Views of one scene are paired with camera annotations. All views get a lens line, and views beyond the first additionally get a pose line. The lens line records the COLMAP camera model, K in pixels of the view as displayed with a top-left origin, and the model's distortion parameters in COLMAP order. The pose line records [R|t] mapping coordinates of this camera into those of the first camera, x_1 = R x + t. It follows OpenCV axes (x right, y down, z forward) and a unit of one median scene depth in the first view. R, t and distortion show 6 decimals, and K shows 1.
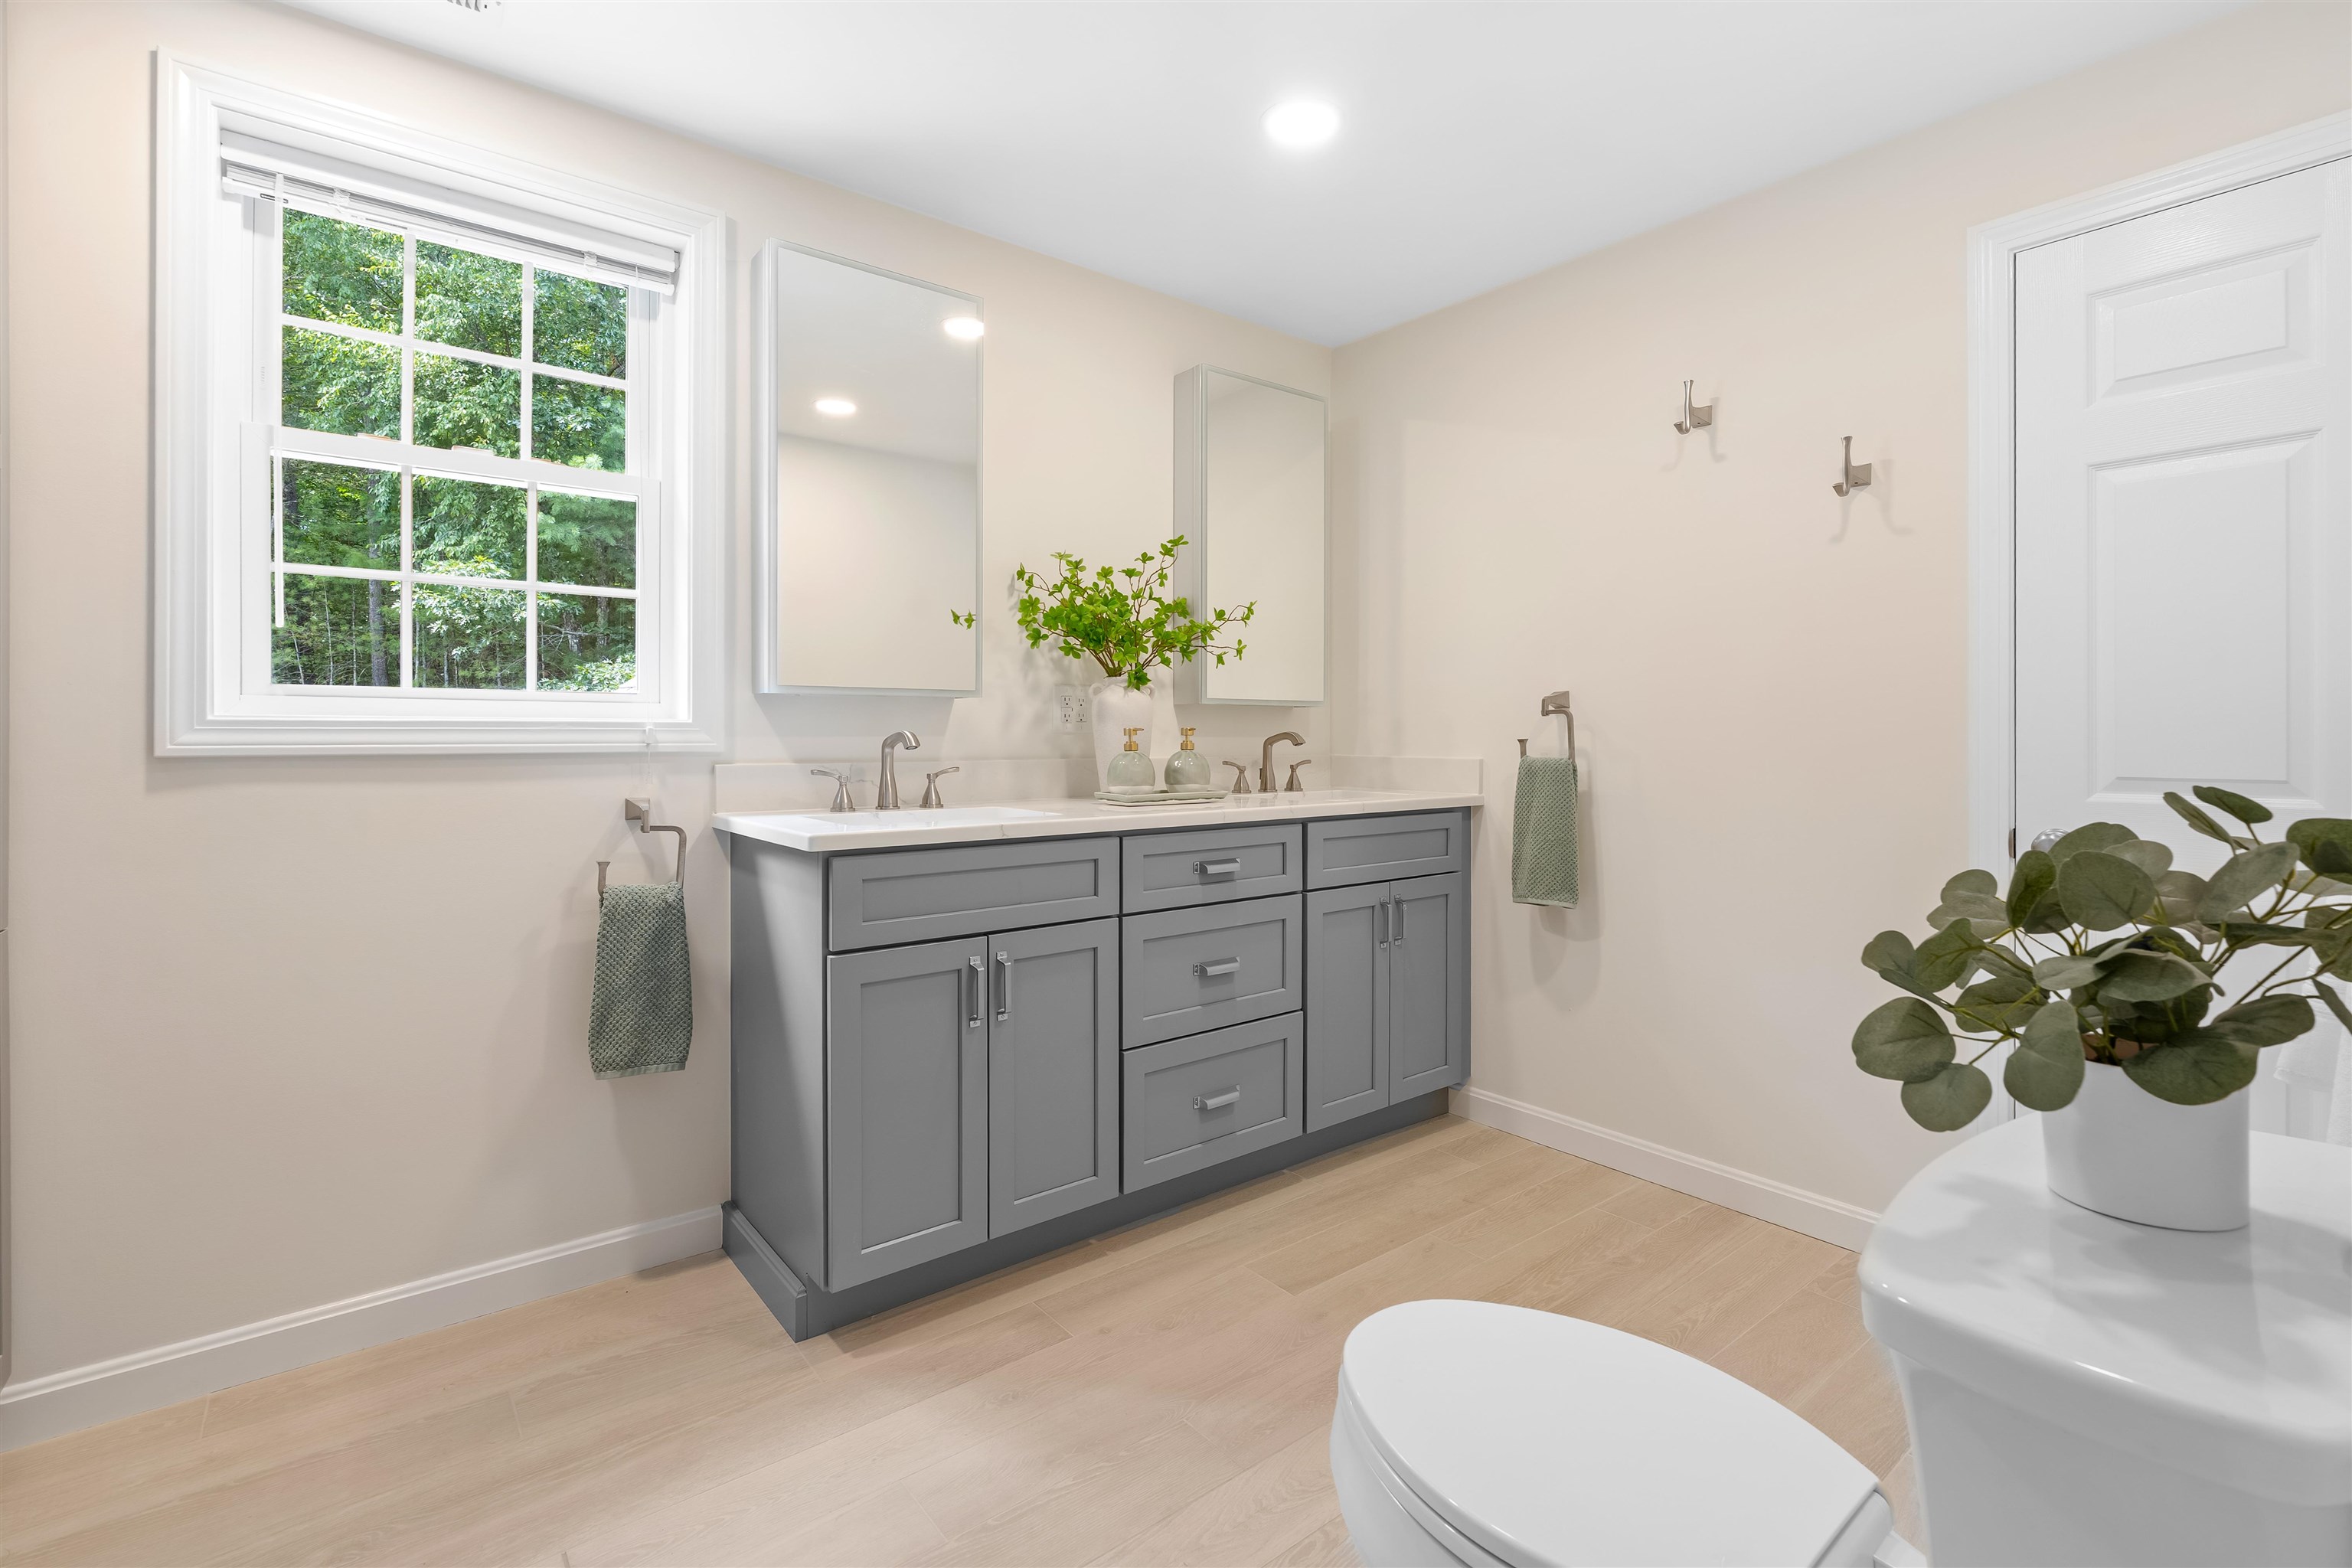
lens RADIAL K [[1063.0, 0, 1198.8], [0, 1063.0, 736.5], [0, 0, 1]] dist [0.000929, 0.000202]
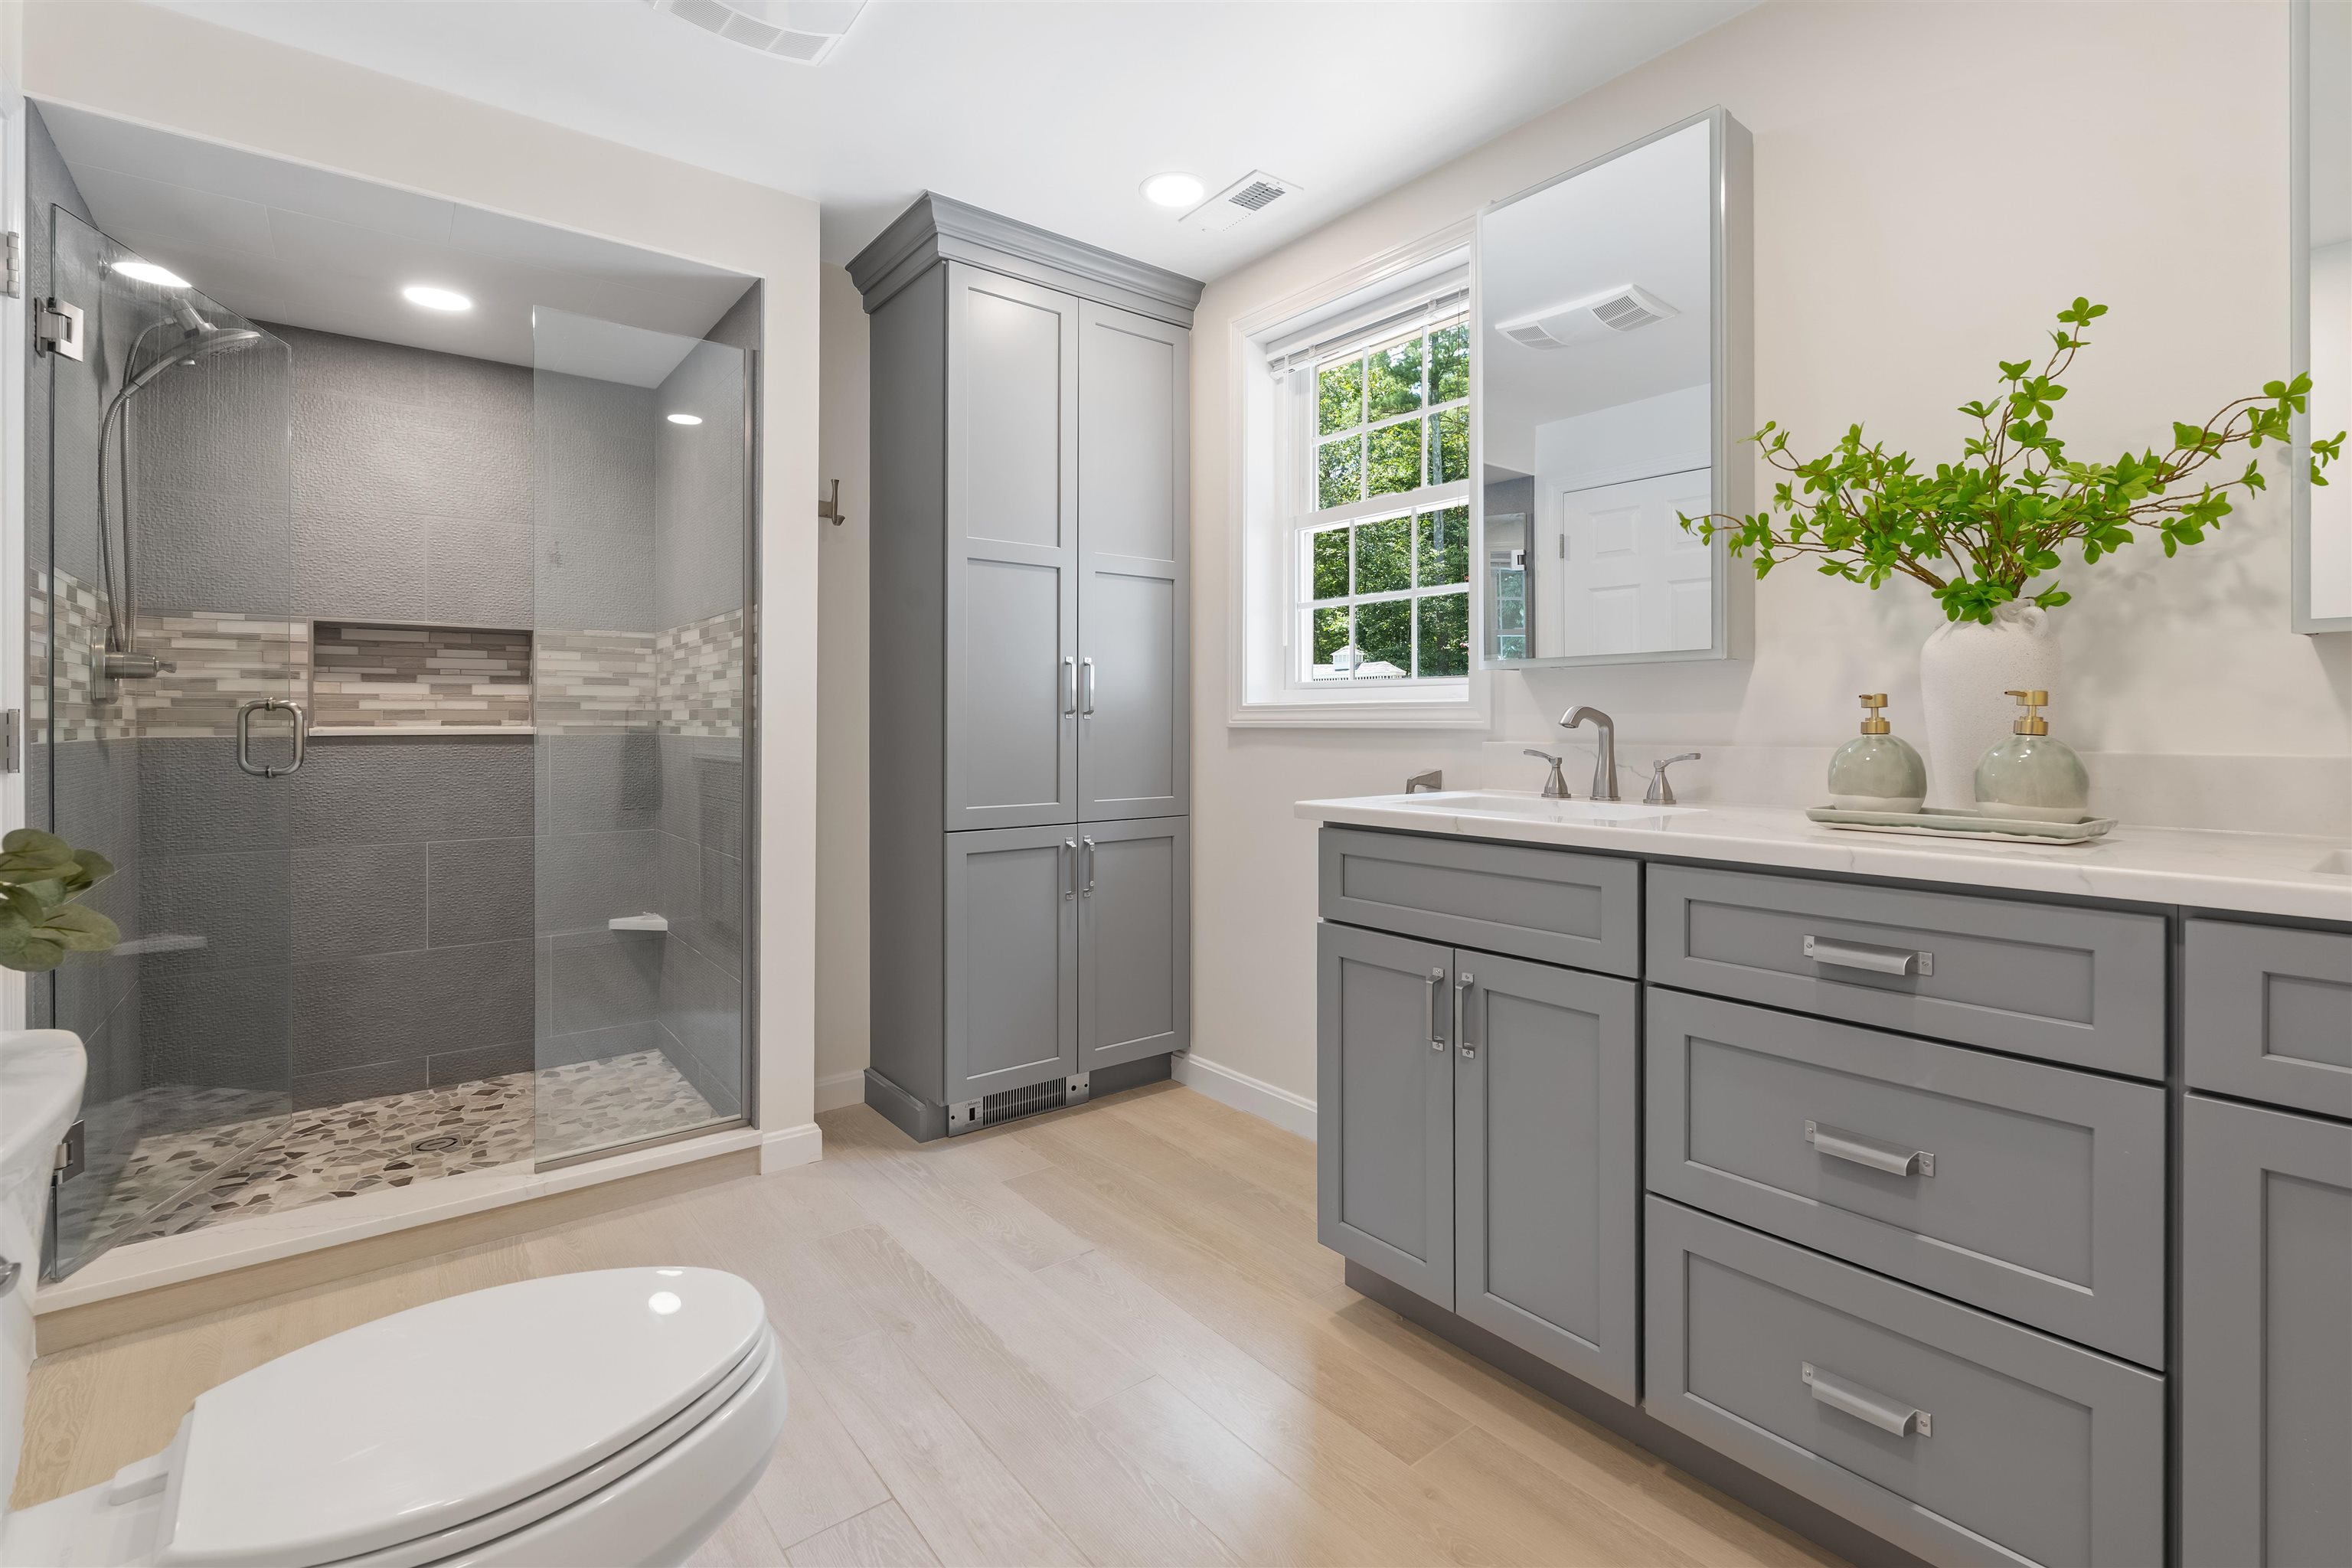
lens RADIAL K [[1063.0, 0, 1165.2], [0, 1063.0, 718.5], [0, 0, 1]] dist [0.000929, 0.000202]
pose [[-0.020231, -0.005231, -0.999782, 0.597582], [-0.000375, 0.999986, -0.005224, 0.009090], [0.999795, 0.000269, -0.020233, 0.729141]]
